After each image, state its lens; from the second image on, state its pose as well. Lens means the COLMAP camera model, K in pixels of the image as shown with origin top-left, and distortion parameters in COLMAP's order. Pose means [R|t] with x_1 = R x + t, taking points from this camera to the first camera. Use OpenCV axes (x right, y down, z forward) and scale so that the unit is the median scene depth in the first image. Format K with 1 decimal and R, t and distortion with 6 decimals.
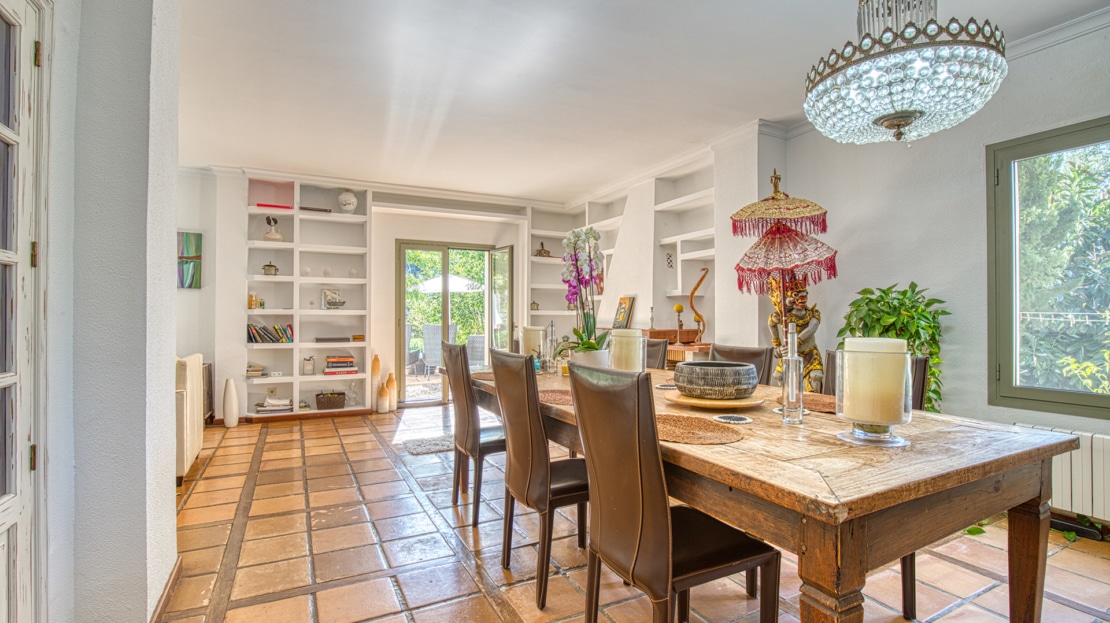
lens RADIAL K [[517.5, 0, 564.9], [0, 517.5, 314.1], [0, 0, 1]] dist [-0.033773, 0.003375]
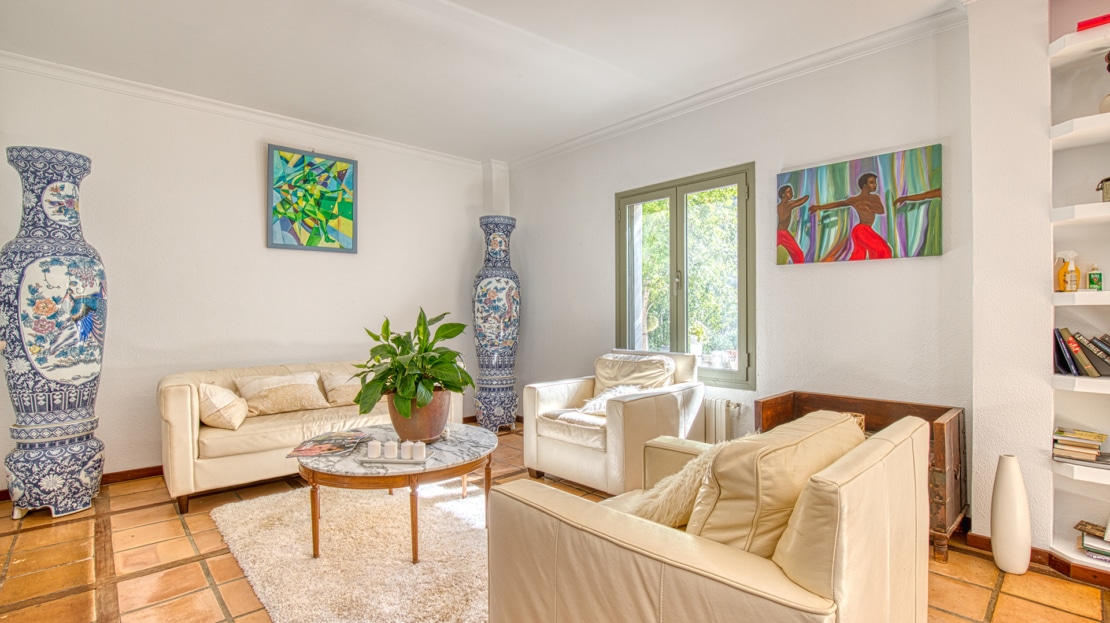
lens RADIAL K [[517.5, 0, 554.2], [0, 517.5, 313.3], [0, 0, 1]] dist [-0.033773, 0.003375]
pose [[0.268070, -0.003691, -0.963392, -0.329569], [0.012437, 0.999923, -0.000370, 0.002108], [0.963319, -0.011882, 0.268095, 0.487133]]
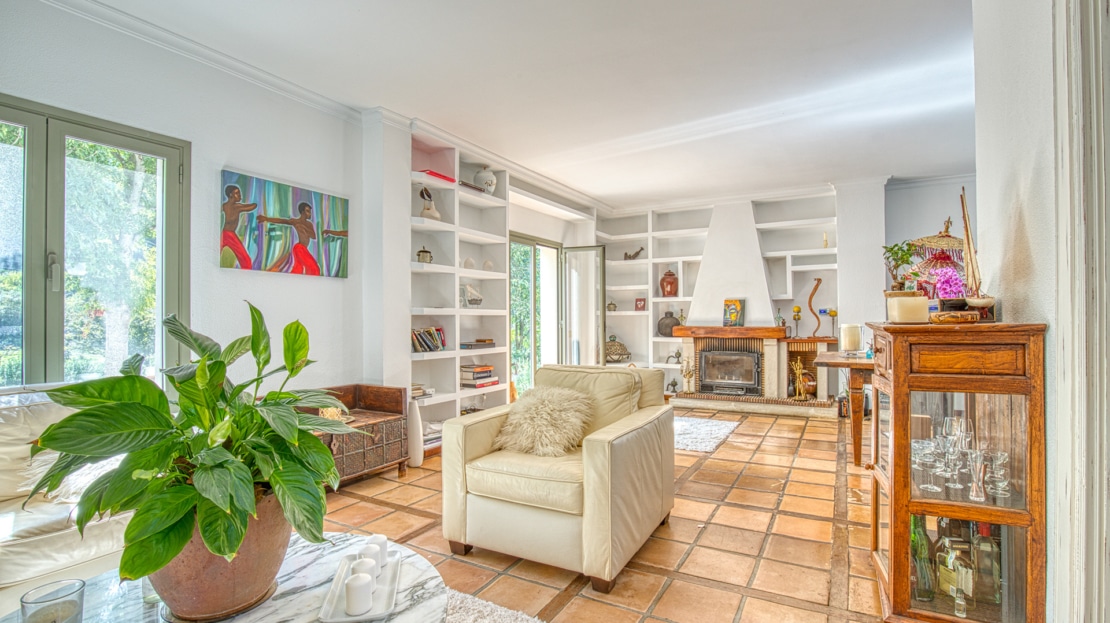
lens RADIAL K [[517.5, 0, 554.4], [0, 517.5, 316.0], [0, 0, 1]] dist [-0.033773, 0.003375]
pose [[0.837885, -0.002822, 0.545839, -0.837998], [0.001821, 0.999996, 0.002376, 0.000729], [-0.545843, -0.000997, 0.837887, 0.241769]]
